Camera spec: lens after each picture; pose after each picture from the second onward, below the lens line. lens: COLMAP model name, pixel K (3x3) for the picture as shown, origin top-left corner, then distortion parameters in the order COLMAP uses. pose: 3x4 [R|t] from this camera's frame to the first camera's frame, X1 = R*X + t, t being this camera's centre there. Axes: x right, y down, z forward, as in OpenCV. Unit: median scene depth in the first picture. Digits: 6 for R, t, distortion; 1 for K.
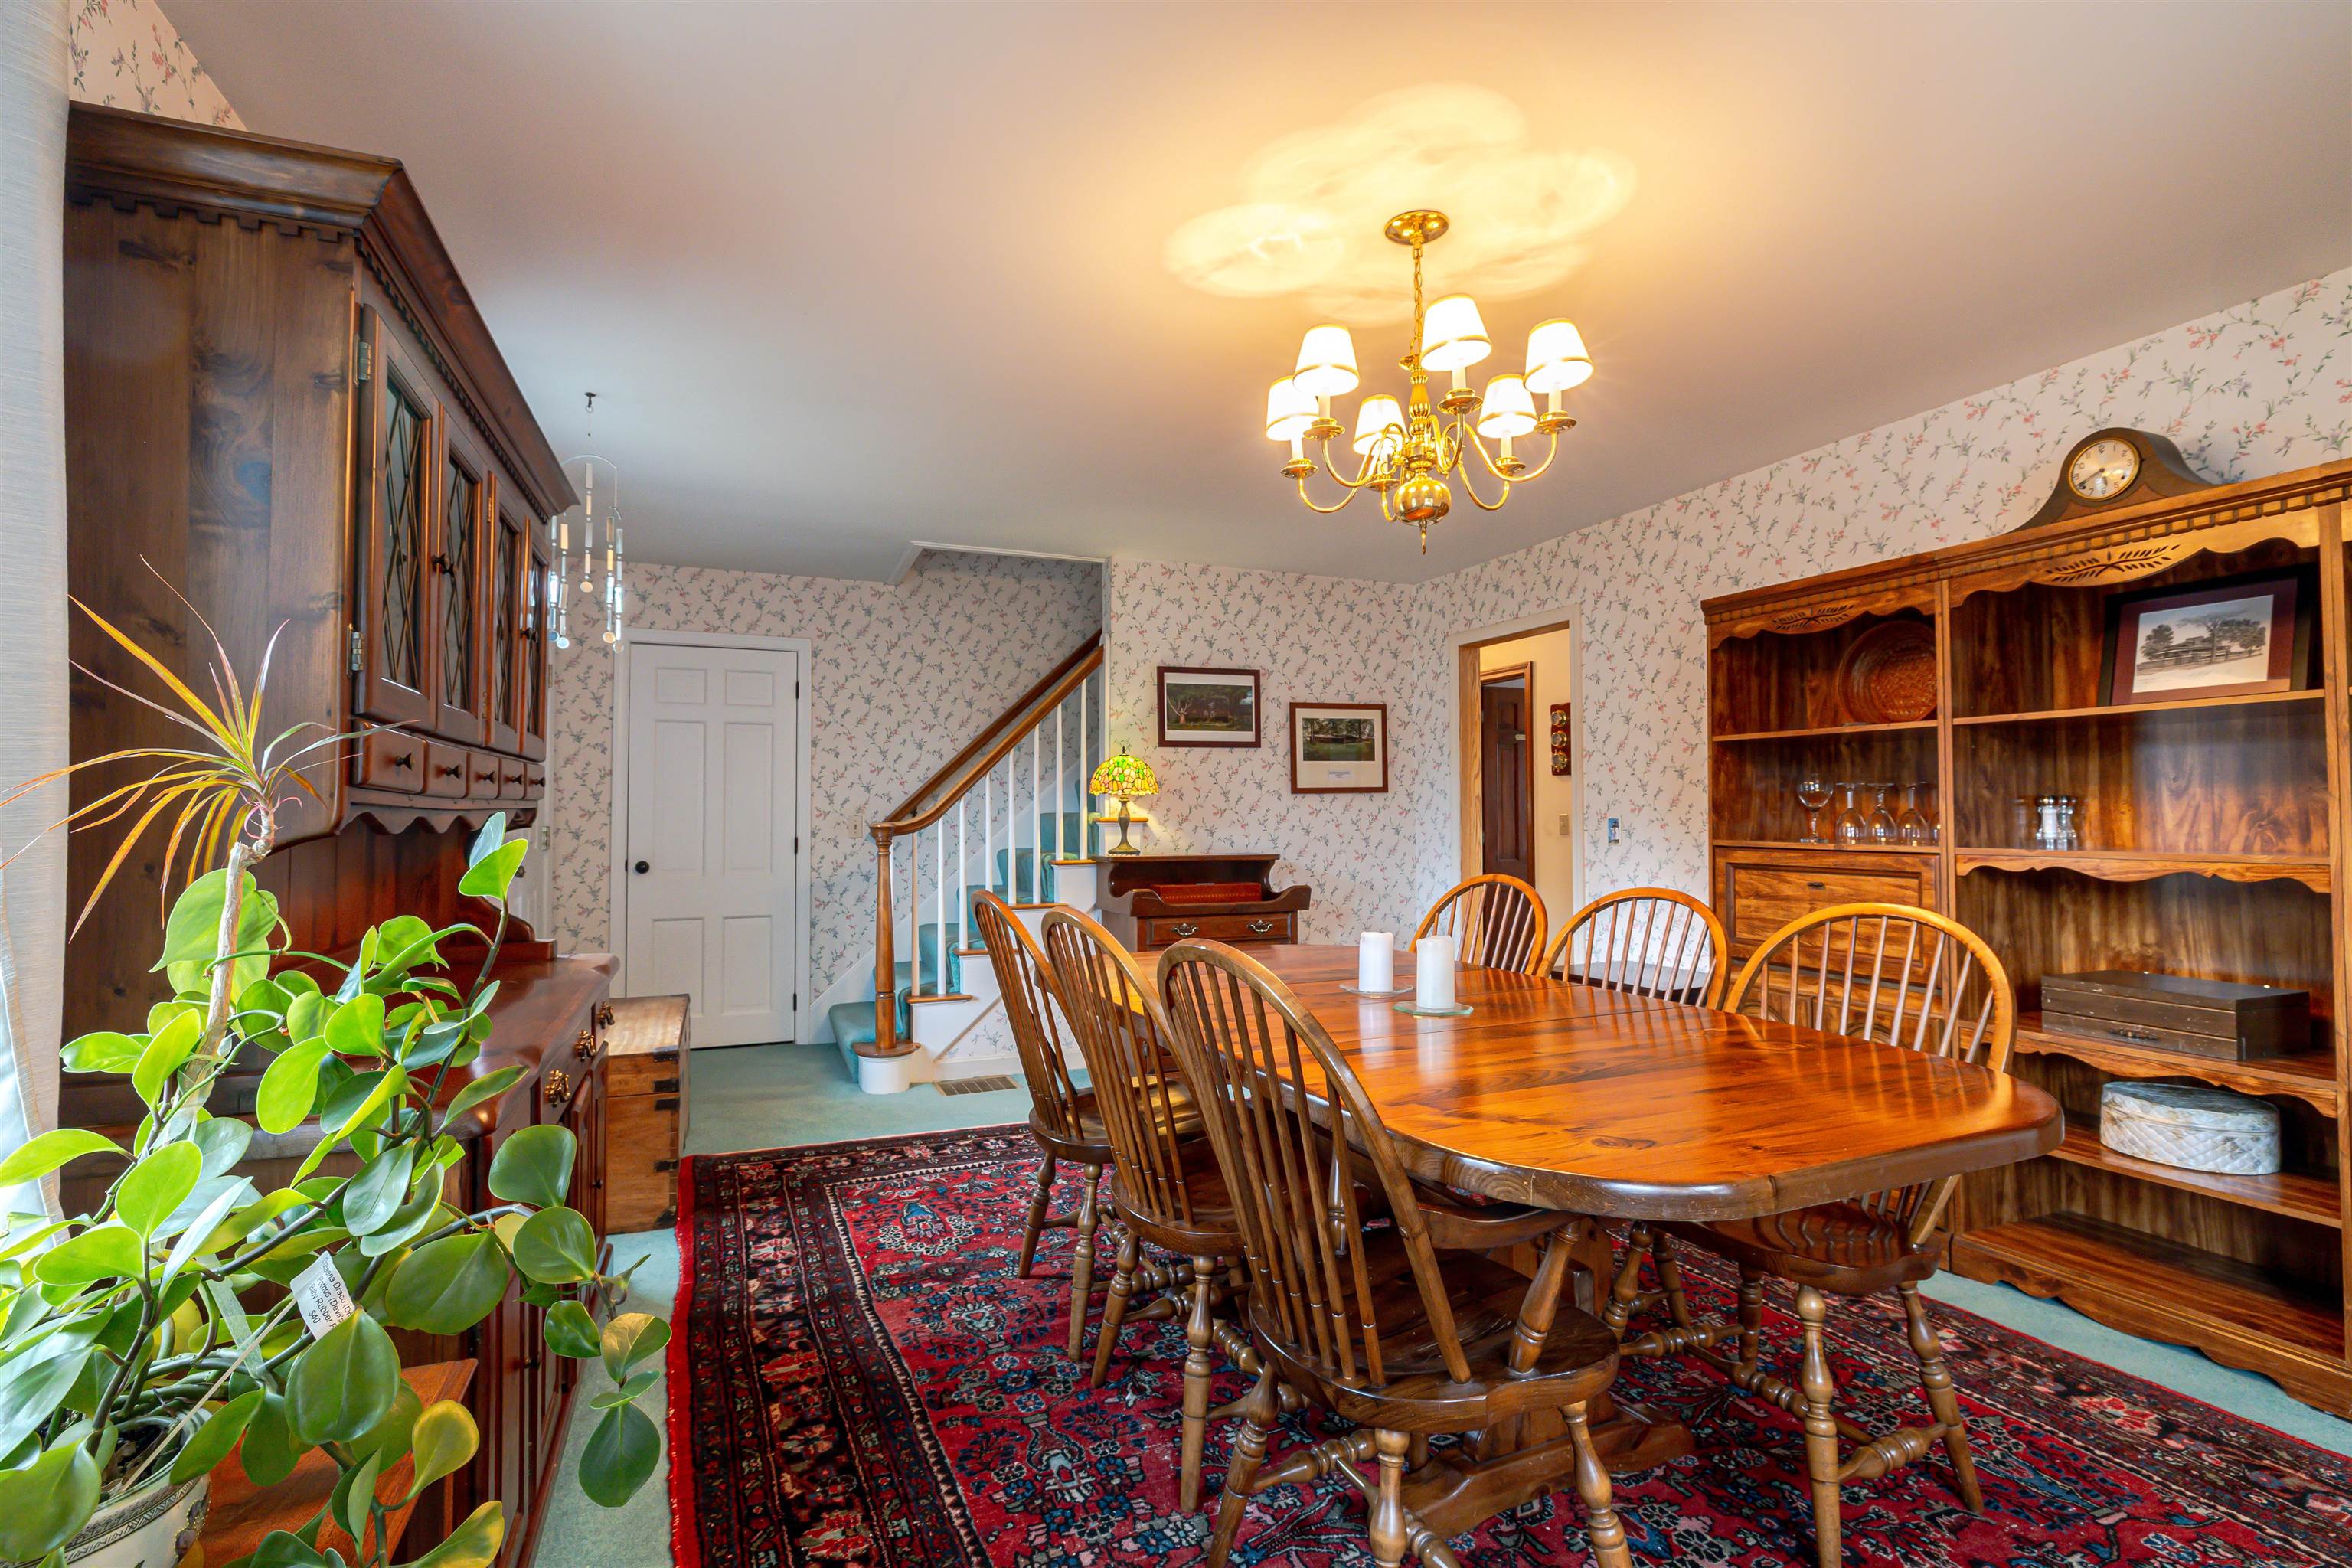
lens RADIAL K [[1088.4, 0, 1196.1], [0, 1088.4, 783.0], [0, 0, 1]] dist [-0.002243, 0.000166]
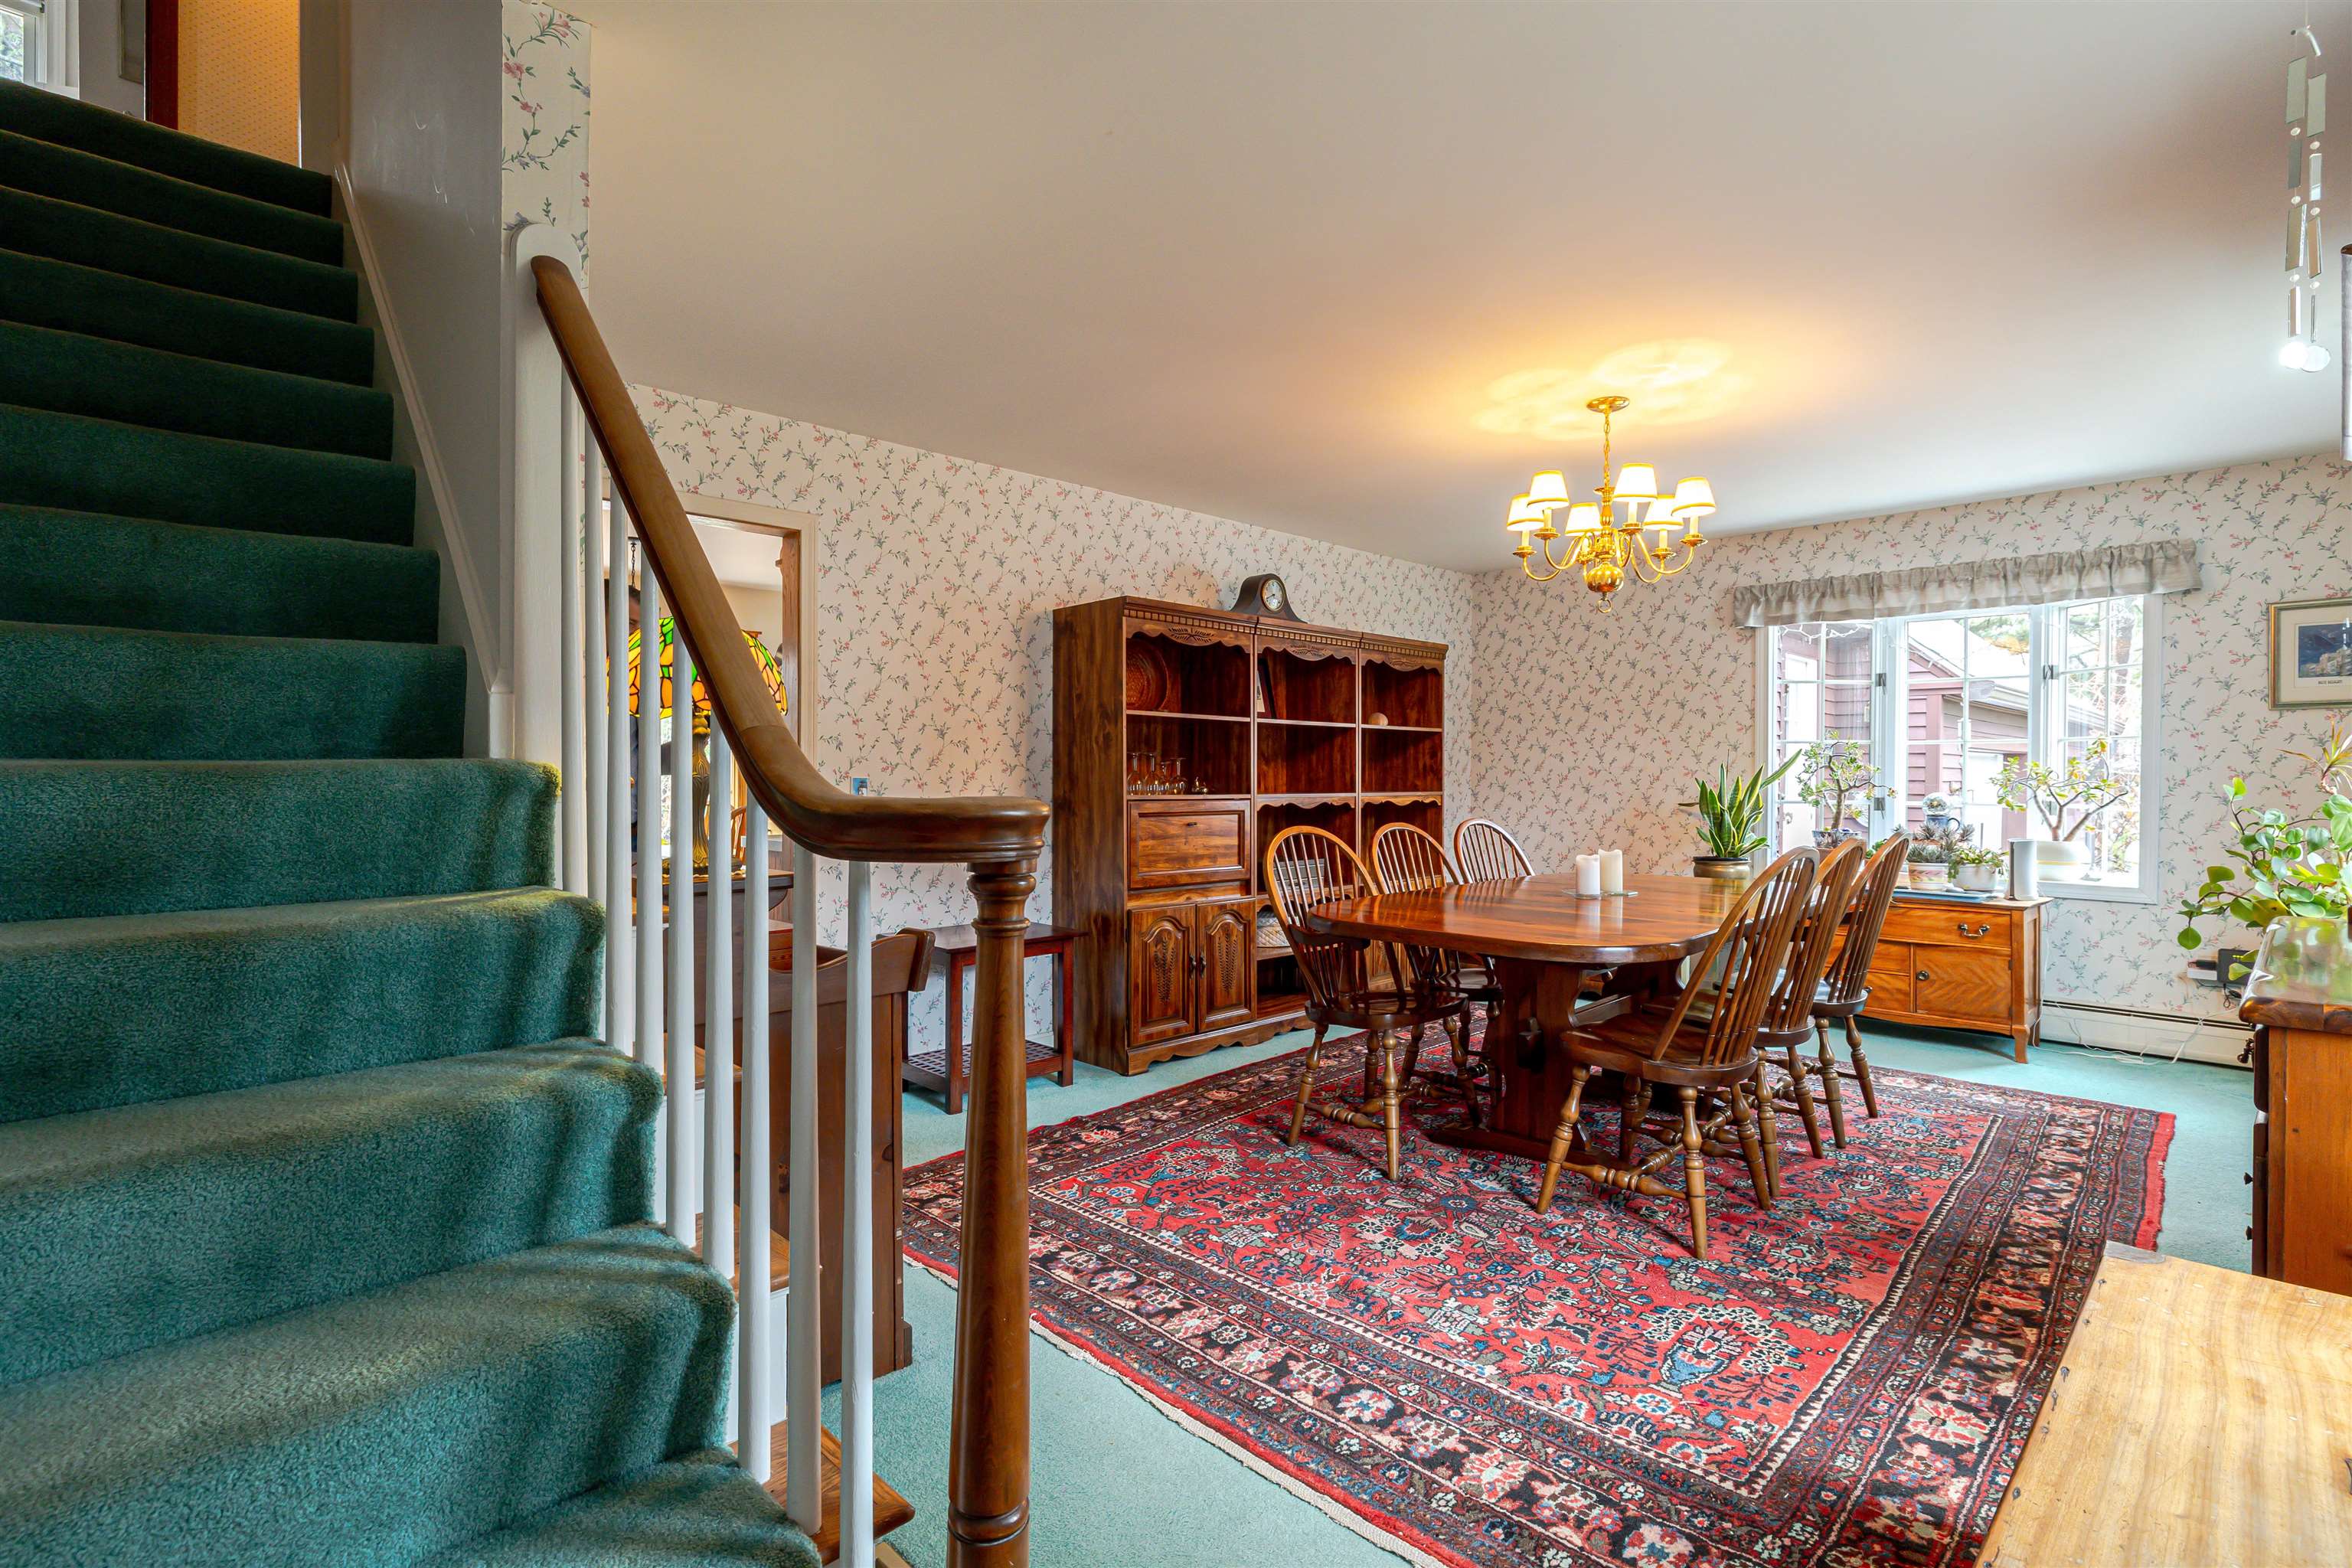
lens RADIAL K [[1093.7, 0, 1181.4], [0, 1093.7, 780.2], [0, 0, 1]] dist [-0.011852, 0.003358]
pose [[-0.352347, -0.002630, 0.935866, -0.895208], [-0.031561, 0.999461, -0.009074, 0.058431], [-0.935337, -0.032734, -0.352240, 1.785272]]
